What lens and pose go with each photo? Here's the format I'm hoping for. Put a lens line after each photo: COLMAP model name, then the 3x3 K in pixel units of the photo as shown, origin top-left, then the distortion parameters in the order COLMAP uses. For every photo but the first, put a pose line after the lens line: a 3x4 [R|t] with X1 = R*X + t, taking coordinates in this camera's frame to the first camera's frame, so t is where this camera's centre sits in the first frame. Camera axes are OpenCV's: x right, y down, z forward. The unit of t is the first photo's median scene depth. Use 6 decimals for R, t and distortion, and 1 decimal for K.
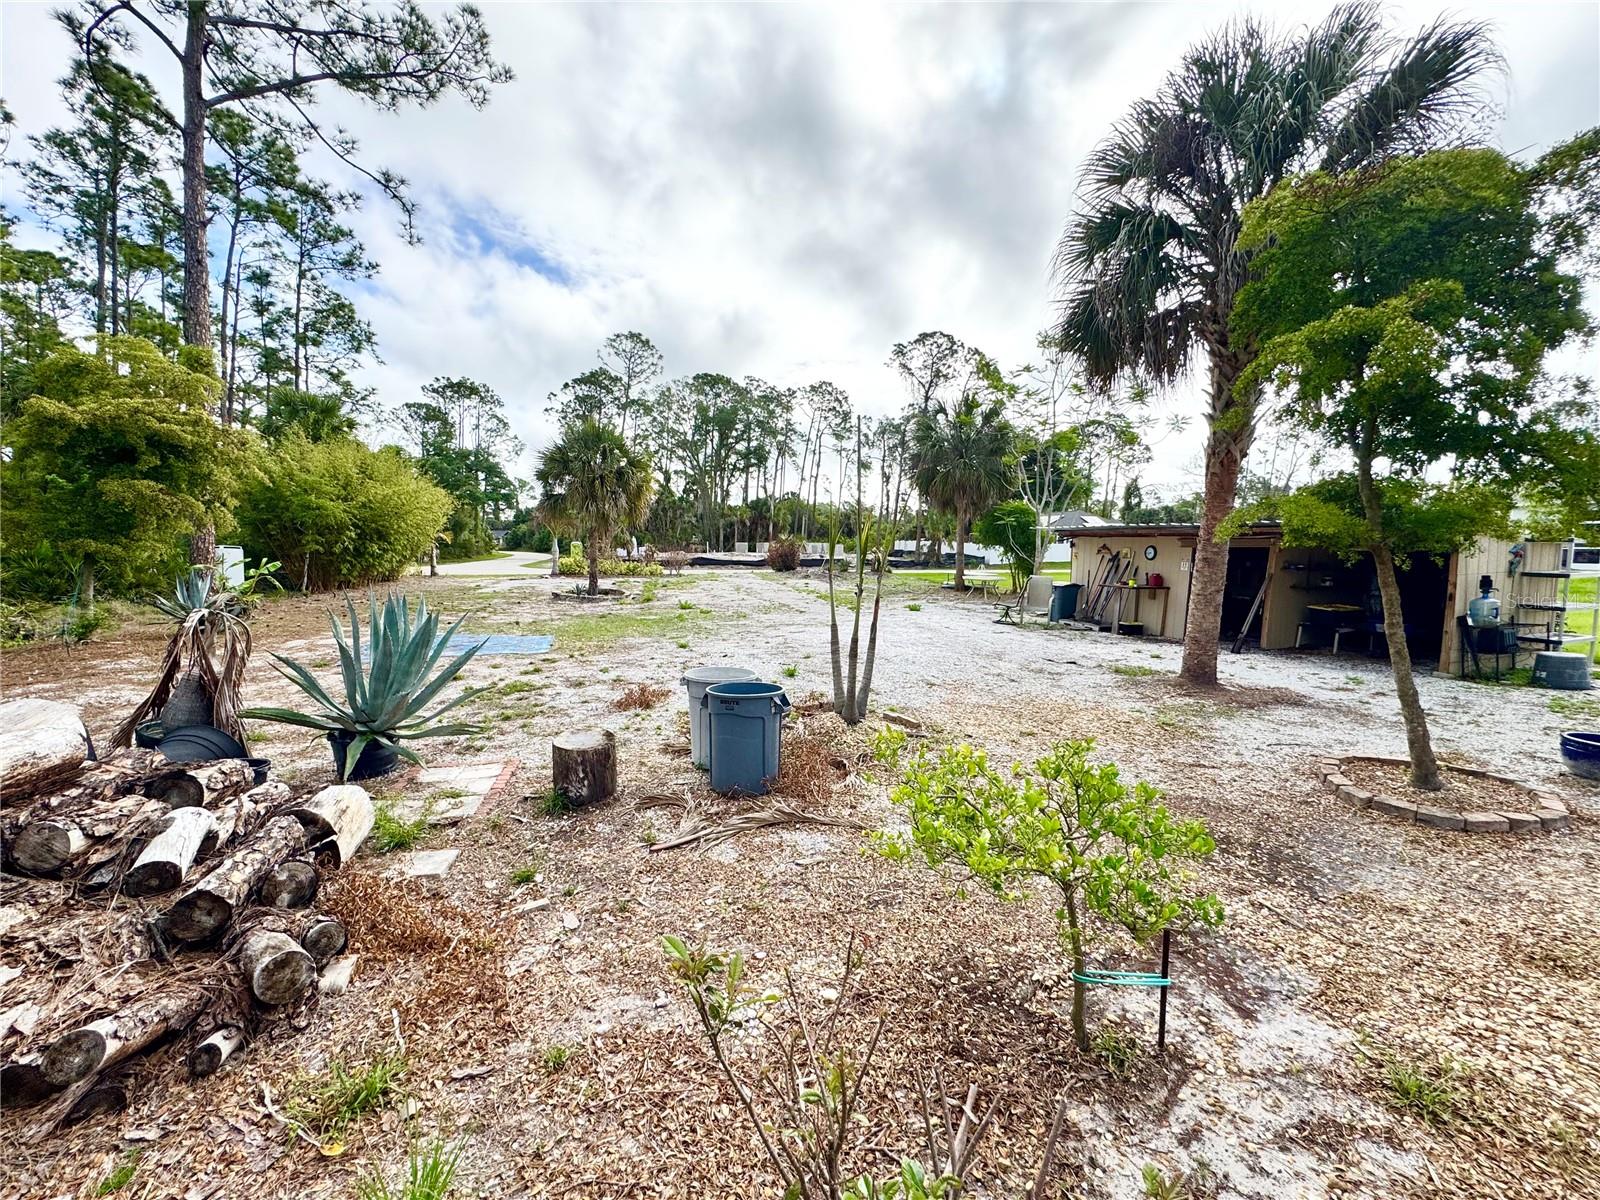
lens RADIAL K [[639.6, 0, 800.0], [0, 639.6, 600.0], [0, 0, 1]] dist [-0.000649, 0.000874]
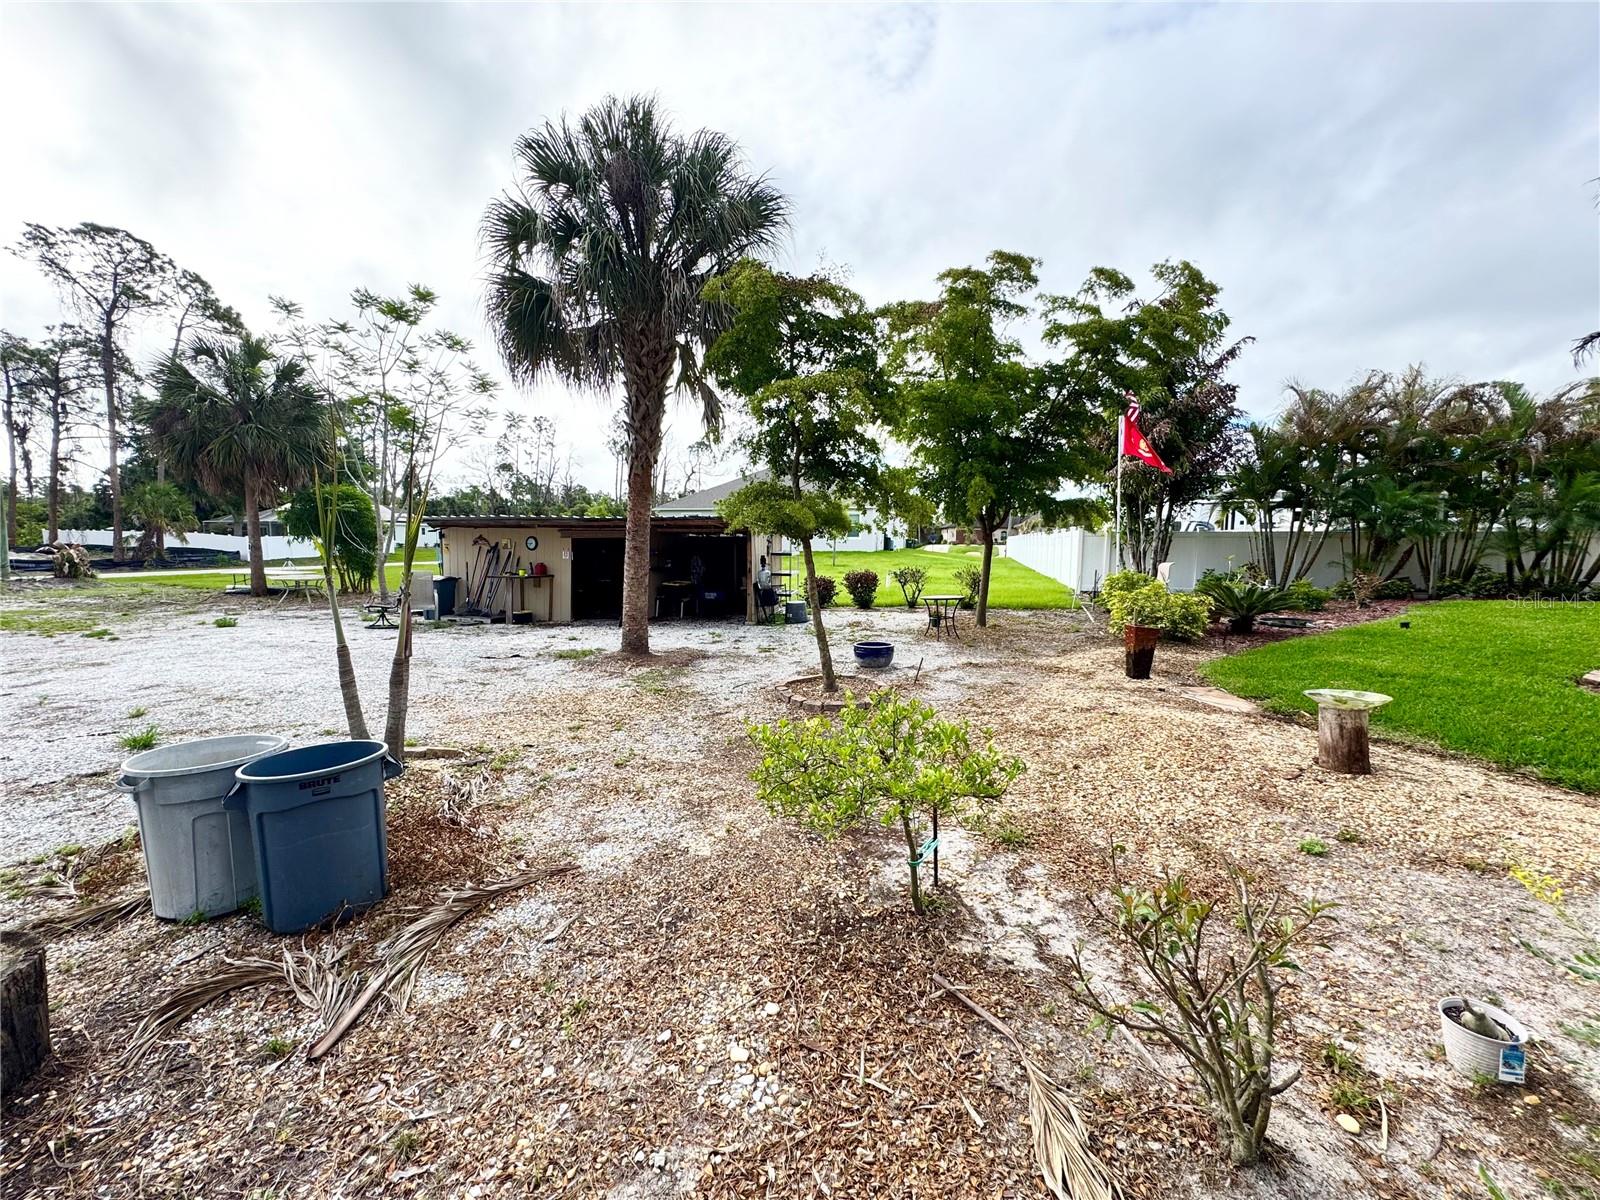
lens RADIAL K [[643.0, 0, 797.2], [0, 643.0, 595.7], [0, 0, 1]] dist [-0.000621, 0.000283]
pose [[0.516116, -0.079792, 0.852794, -0.051911], [0.074595, 0.996056, 0.048052, -0.002468], [-0.853264, 0.038814, 0.520032, 0.033845]]
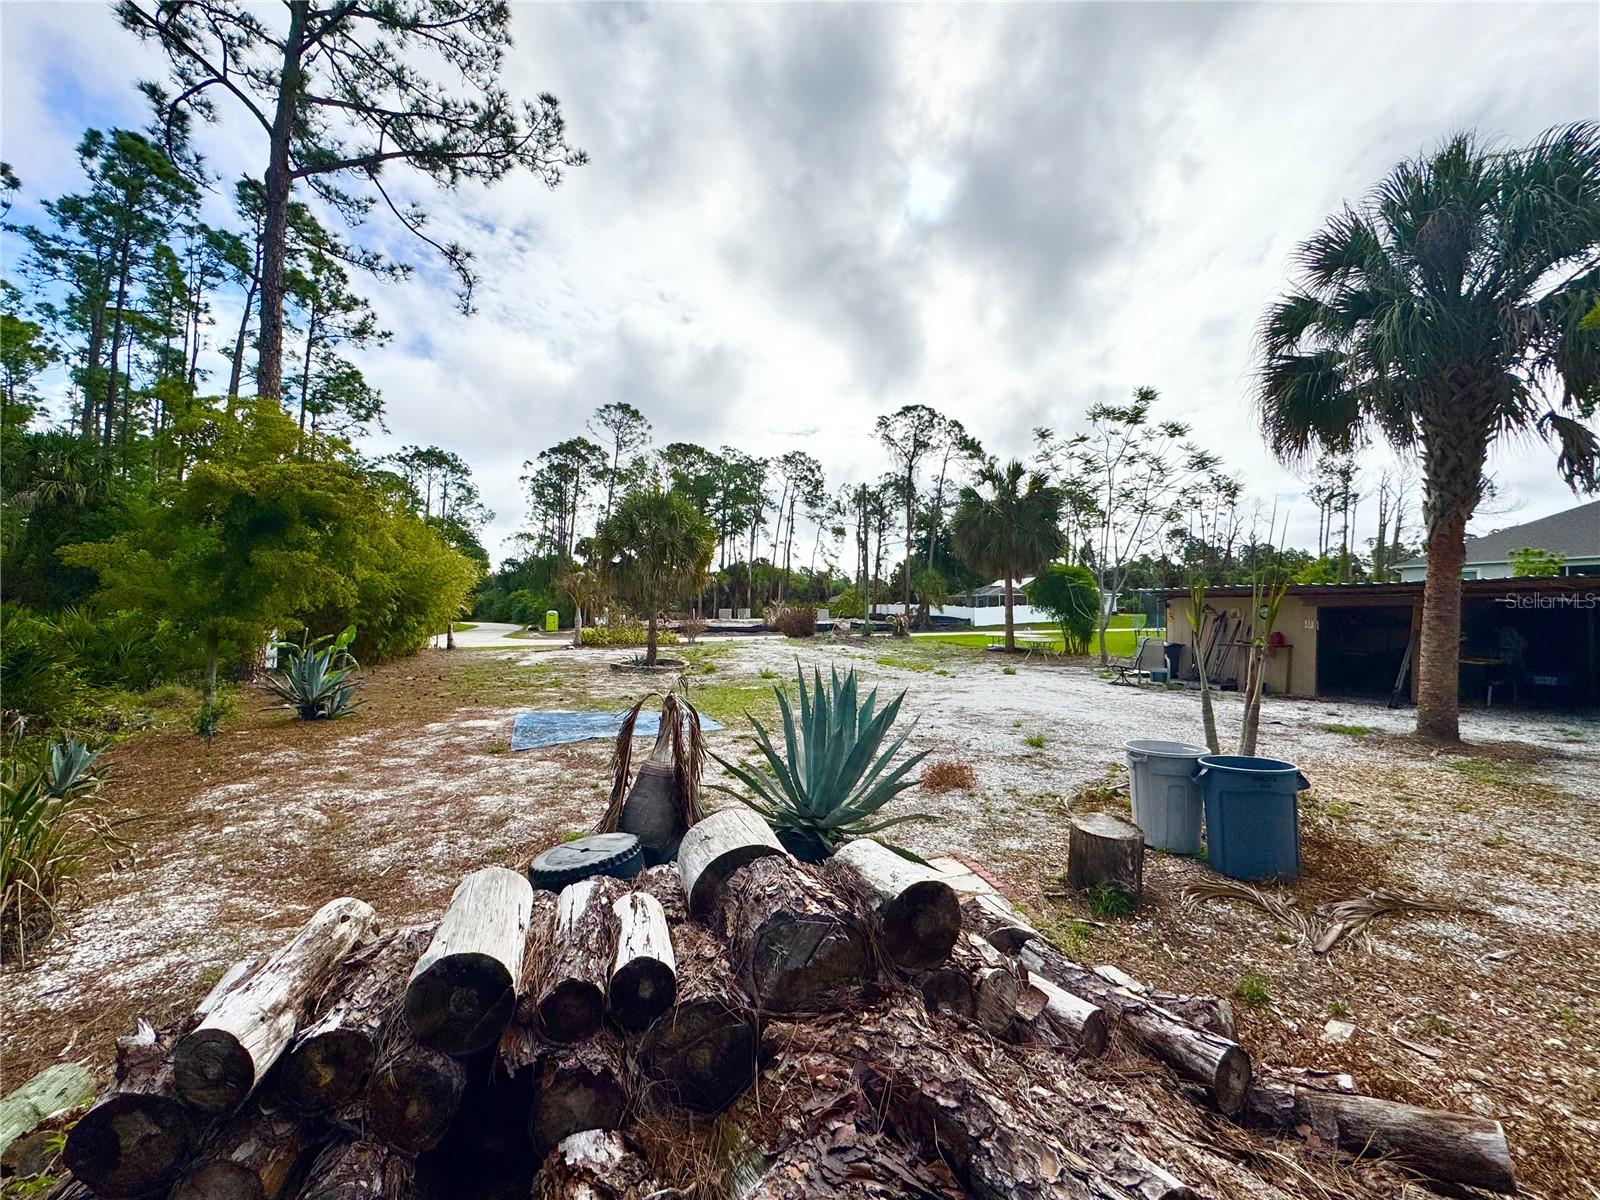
lens RADIAL K [[639.9, 0, 796.1], [0, 639.9, 602.2], [0, 0, 1]] dist [0.000418, -0.000398]
pose [[0.996786, -0.015673, 0.078556, -0.113186], [0.023297, 0.995003, -0.097092, -0.002828], [-0.076642, 0.098610, 0.992170, 0.013200]]
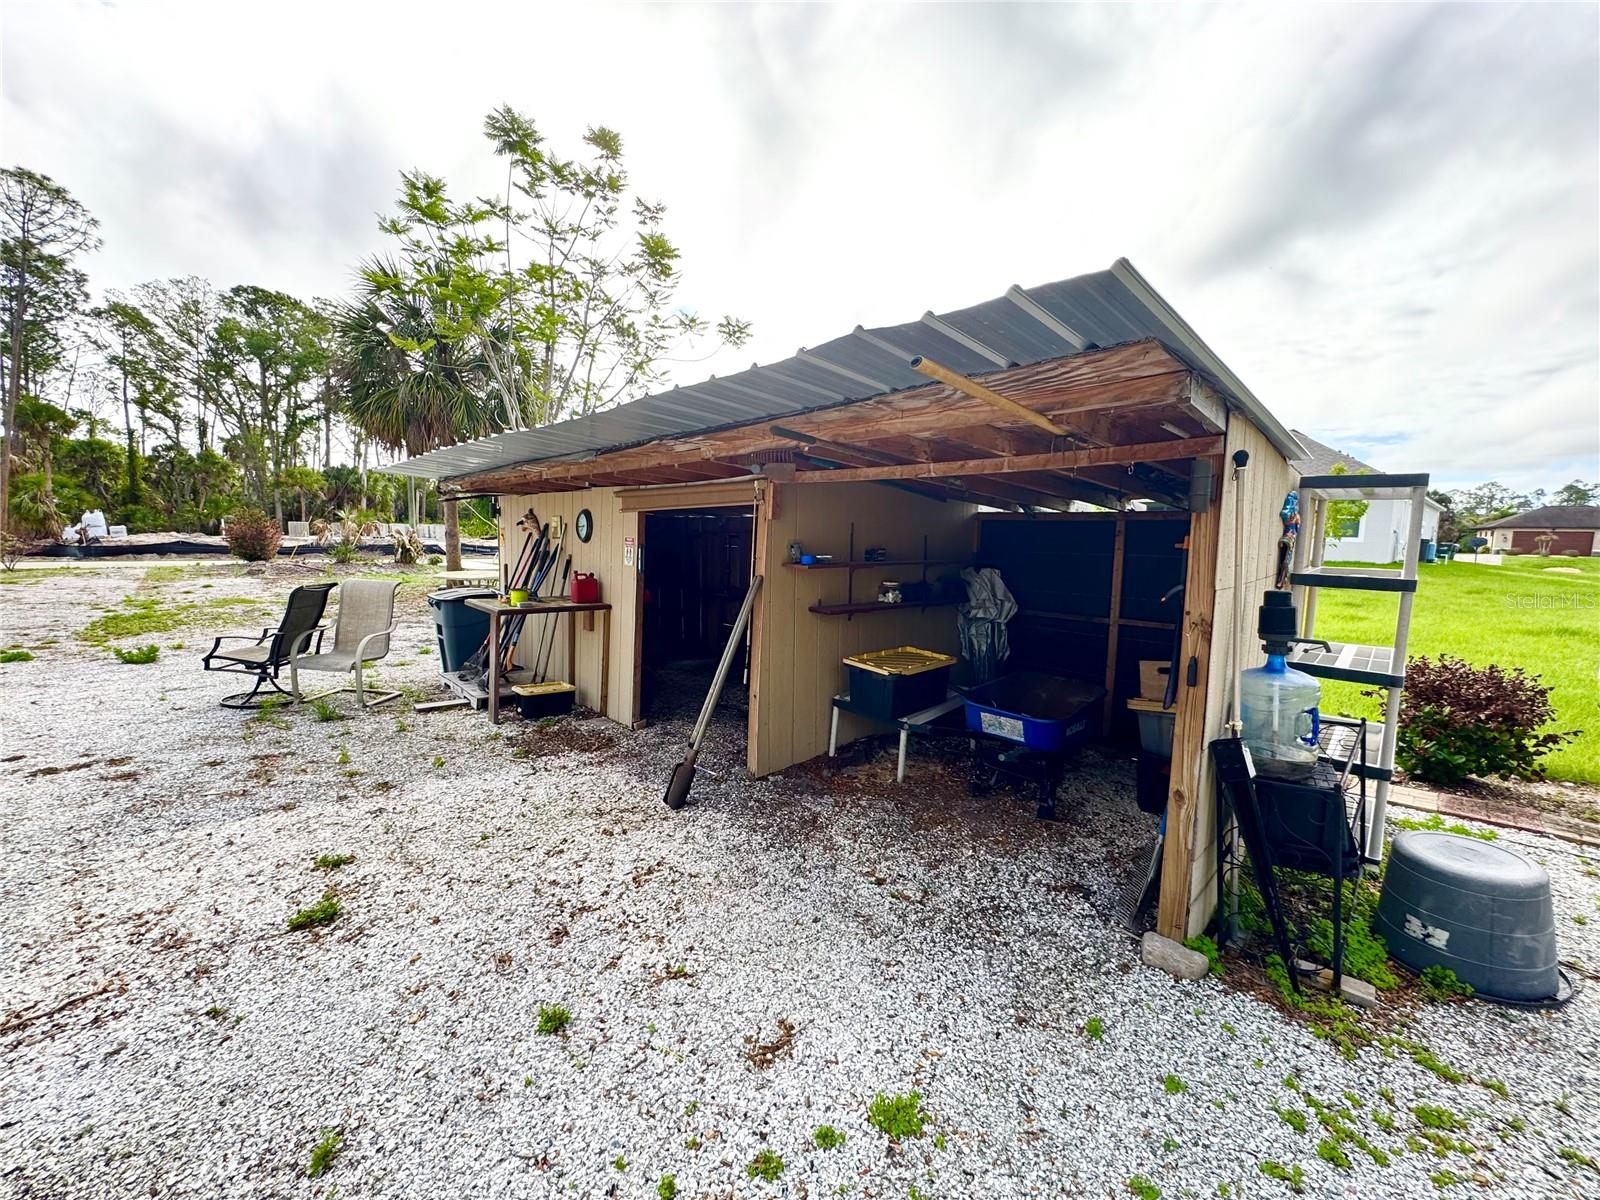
lens RADIAL K [[638.1, 0, 800.0], [0, 638.1, 600.0], [0, 0, 1]] dist [-0.002026, 0.000013]
pose [[0.899619, -0.034849, 0.435283, 0.192827], [0.026520, 0.999331, 0.025196, -0.011756], [-0.435870, -0.011123, 0.899941, 0.212905]]
